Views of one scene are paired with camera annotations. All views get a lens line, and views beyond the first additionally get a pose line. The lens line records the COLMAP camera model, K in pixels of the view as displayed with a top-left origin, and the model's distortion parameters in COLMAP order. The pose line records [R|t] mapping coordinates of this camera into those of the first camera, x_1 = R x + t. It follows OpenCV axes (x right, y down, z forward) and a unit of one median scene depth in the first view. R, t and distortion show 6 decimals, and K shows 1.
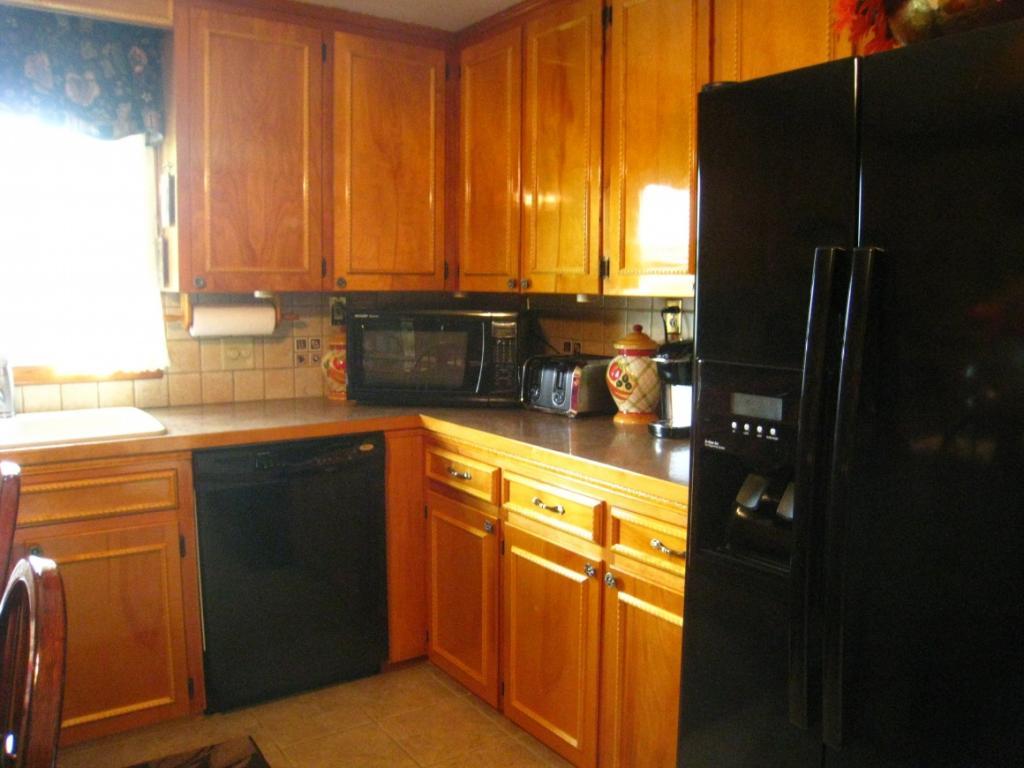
lens RADIAL K [[843.8, 0, 511.4], [0, 843.8, 382.8], [0, 0, 1]] dist [-0.162634, 0.105005]
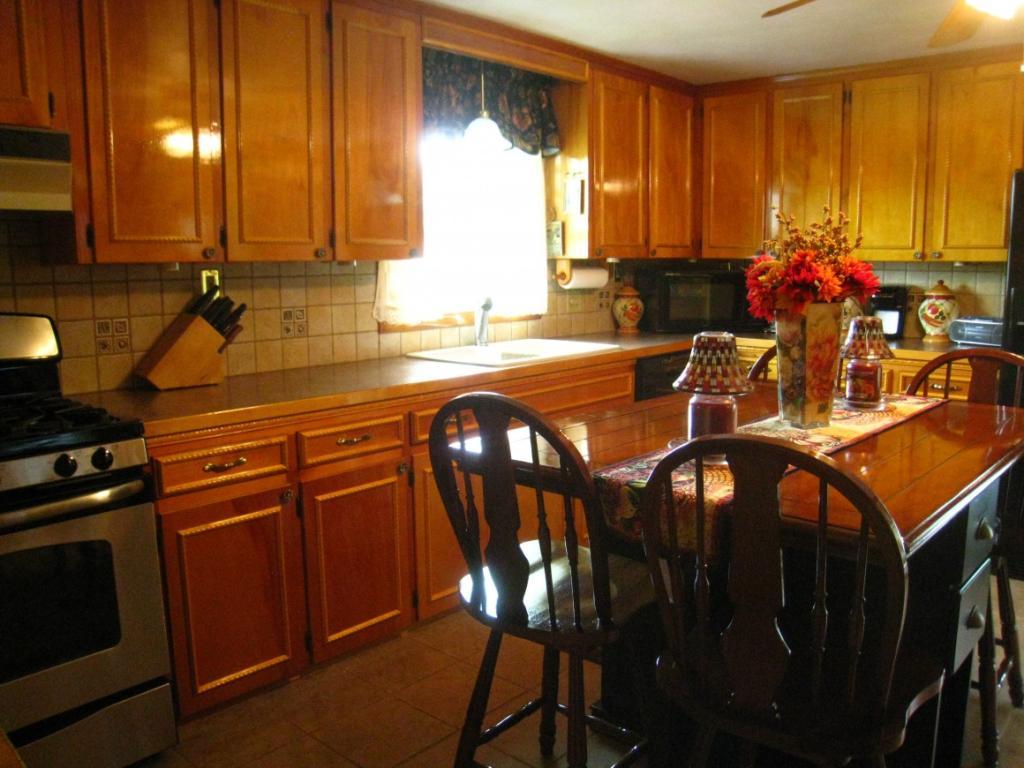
lens RADIAL K [[843.8, 0, 514.2], [0, 843.8, 388.2], [0, 0, 1]] dist [-0.162634, 0.105005]
pose [[0.970337, -0.052738, 0.235935, -0.830687], [0.041389, 0.997747, 0.052802, 0.035481], [-0.238188, -0.041470, 0.970333, -0.426572]]
